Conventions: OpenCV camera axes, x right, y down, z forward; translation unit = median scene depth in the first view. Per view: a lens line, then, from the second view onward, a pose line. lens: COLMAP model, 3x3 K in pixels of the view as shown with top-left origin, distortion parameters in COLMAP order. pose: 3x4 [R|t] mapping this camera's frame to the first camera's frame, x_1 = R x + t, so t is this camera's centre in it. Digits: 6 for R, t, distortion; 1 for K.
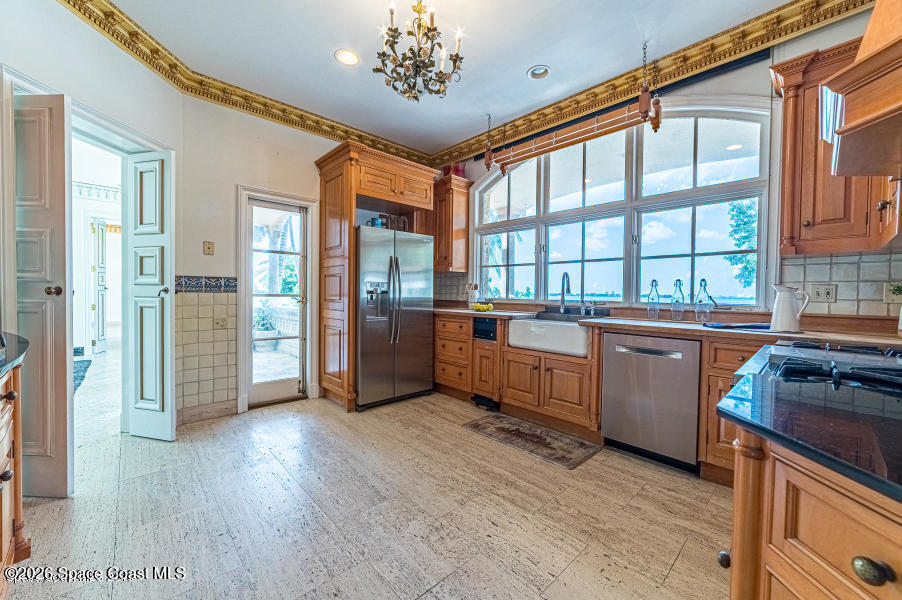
lens RADIAL K [[352.5, 0, 458.3], [0, 352.5, 304.1], [0, 0, 1]] dist [-0.014083, 0.003572]
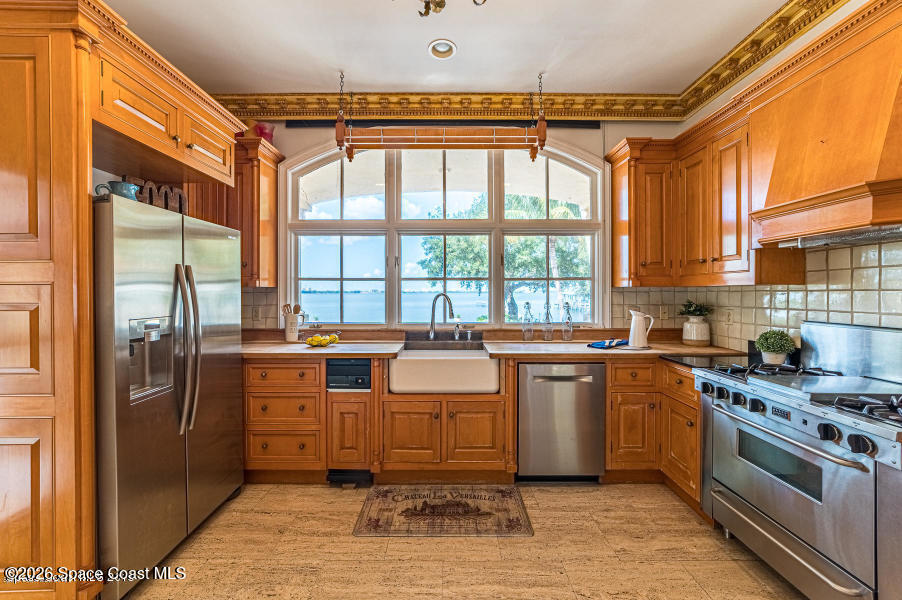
lens RADIAL K [[352.5, 0, 445.4], [0, 352.5, 293.1], [0, 0, 1]] dist [-0.014083, 0.003572]
pose [[0.692392, -0.013108, 0.721402, -0.321029], [0.029756, 0.999503, -0.010398, -0.083431], [-0.720908, 0.028666, 0.692438, 0.406465]]
